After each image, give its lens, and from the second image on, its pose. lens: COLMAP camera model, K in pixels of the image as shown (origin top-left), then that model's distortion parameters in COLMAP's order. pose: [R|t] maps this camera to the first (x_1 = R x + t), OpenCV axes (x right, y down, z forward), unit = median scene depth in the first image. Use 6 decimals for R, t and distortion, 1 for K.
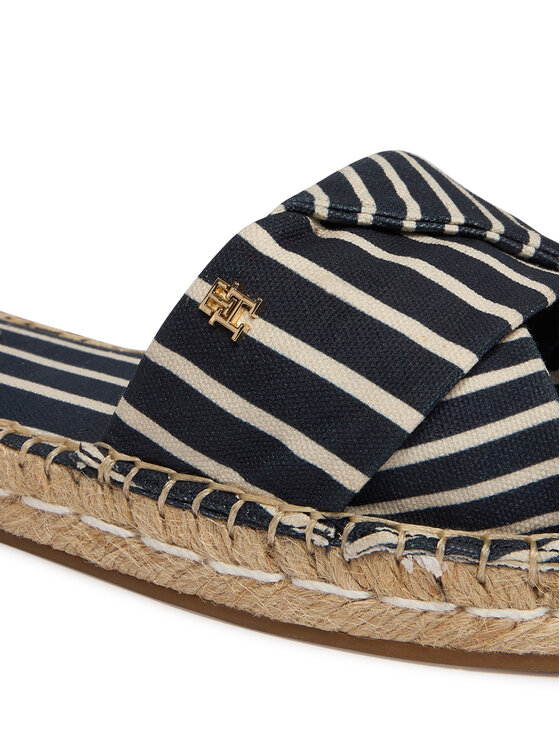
lens RADIAL K [[1773.5, 0, 280.0], [0, 1773.5, 373.0], [0, 0, 1]] dist [-0.104755, -0.419959]
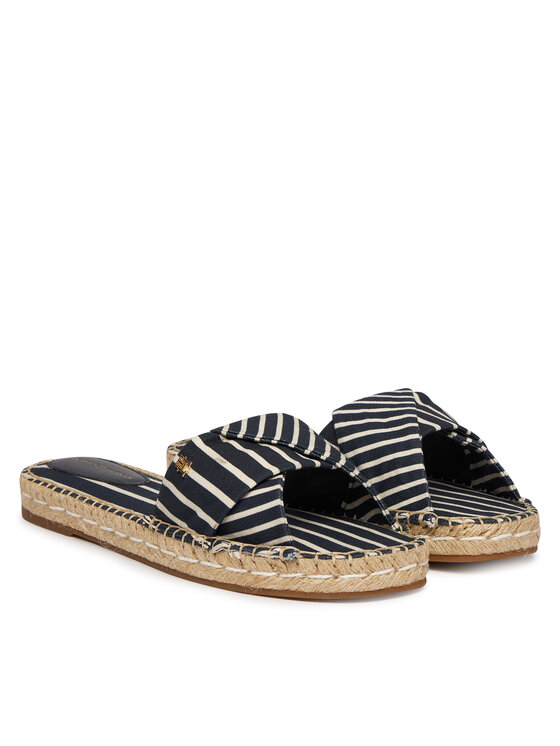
lens RADIAL K [[2027.5, 0, 280.0], [0, 2027.5, 373.0], [0, 0, 1]] dist [-0.053113, -0.185268]
pose [[0.945170, 0.008673, -0.326464, 1.189513], [-0.051585, 0.991063, -0.123019, 0.210810], [0.322479, 0.133114, 0.937170, -2.047995]]
